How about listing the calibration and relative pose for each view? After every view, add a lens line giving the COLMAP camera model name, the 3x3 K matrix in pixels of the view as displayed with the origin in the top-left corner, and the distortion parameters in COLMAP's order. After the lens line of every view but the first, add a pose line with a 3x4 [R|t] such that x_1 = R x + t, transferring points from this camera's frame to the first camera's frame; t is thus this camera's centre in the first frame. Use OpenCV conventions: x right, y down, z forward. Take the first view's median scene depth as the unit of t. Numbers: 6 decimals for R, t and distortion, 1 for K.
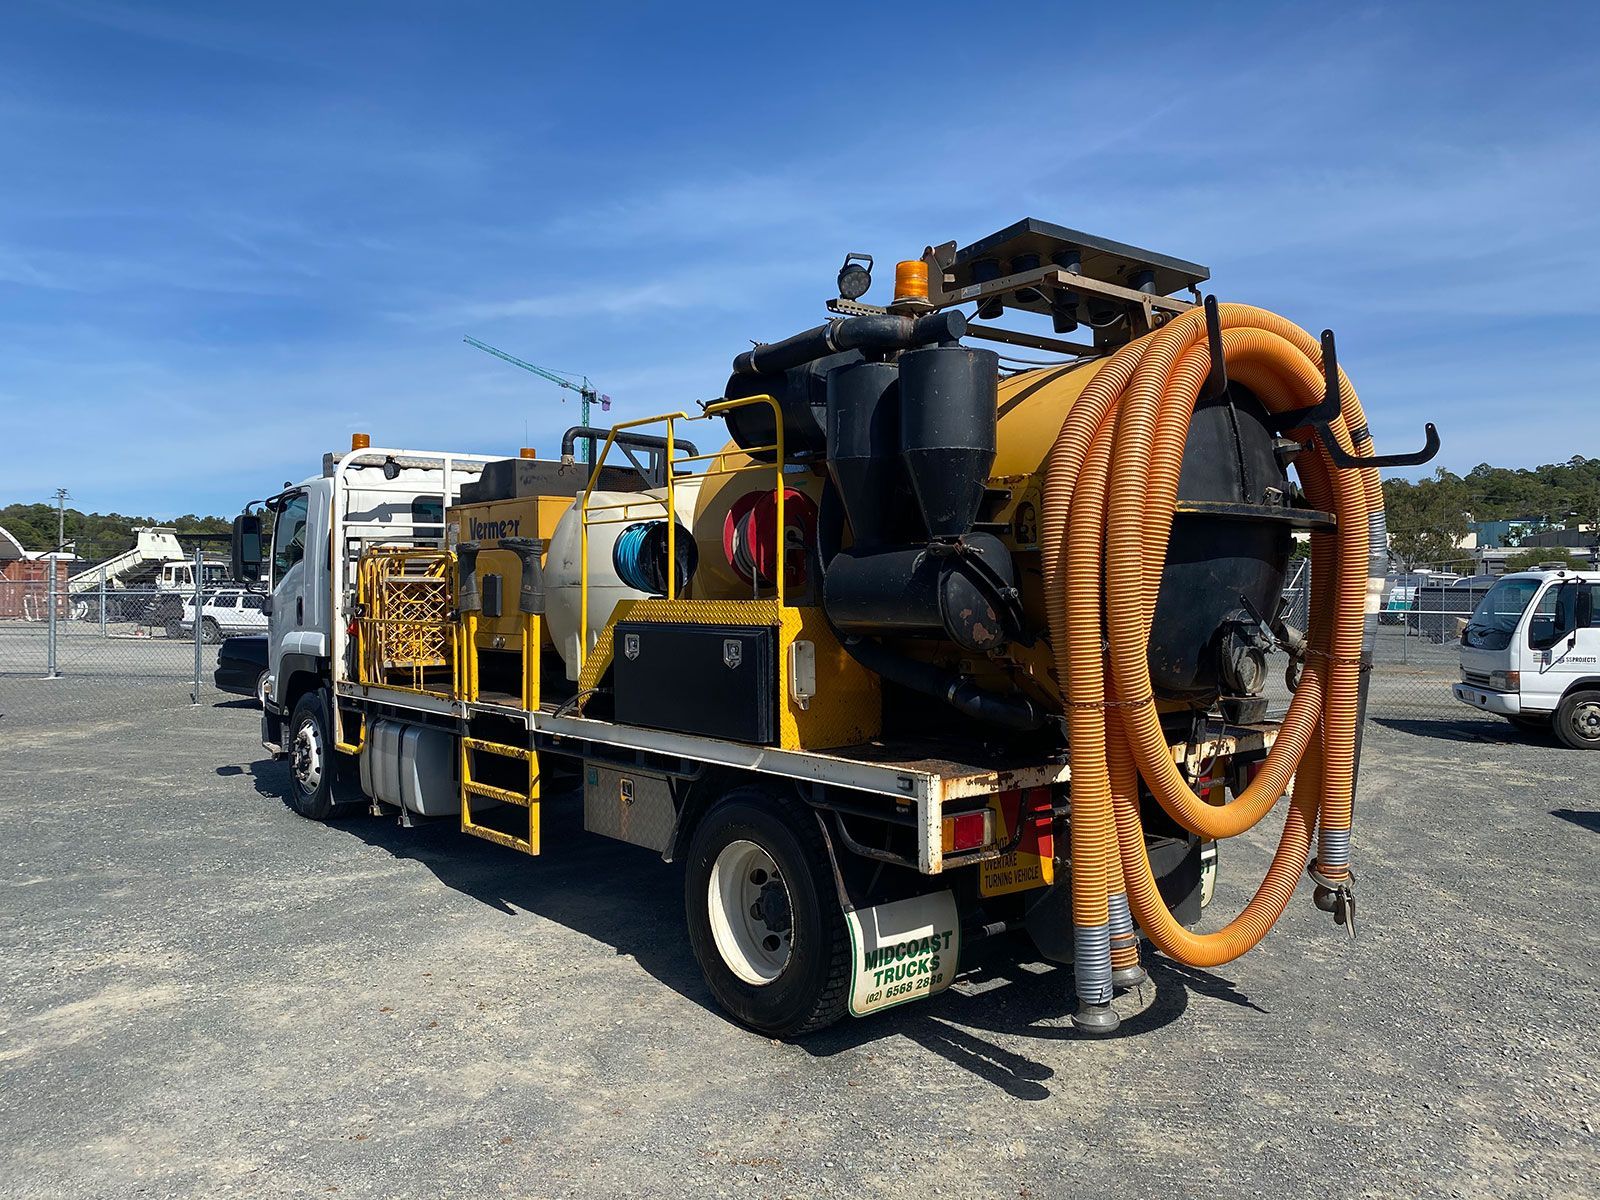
lens RADIAL K [[1218.2, 0, 800.0], [0, 1218.2, 600.0], [0, 0, 1]] dist [0.000429, -0.002160]
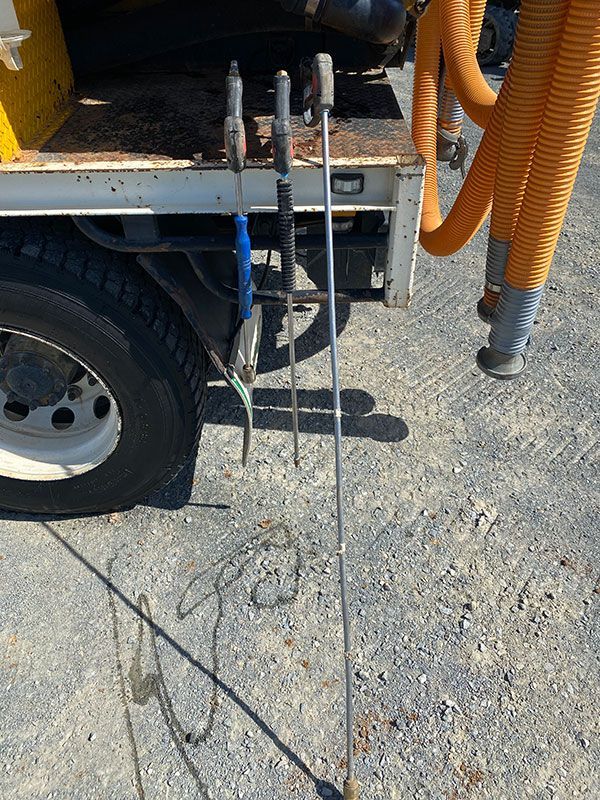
lens RADIAL K [[609.1, 0, 300.0], [0, 609.1, 400.0], [0, 0, 1]] dist [0.000429, -0.002160]
pose [[0.630832, -0.522122, 0.573968, -0.146799], [0.019191, 0.750000, 0.661160, 0.030084], [-0.775682, -0.406065, 0.483144, 0.779808]]
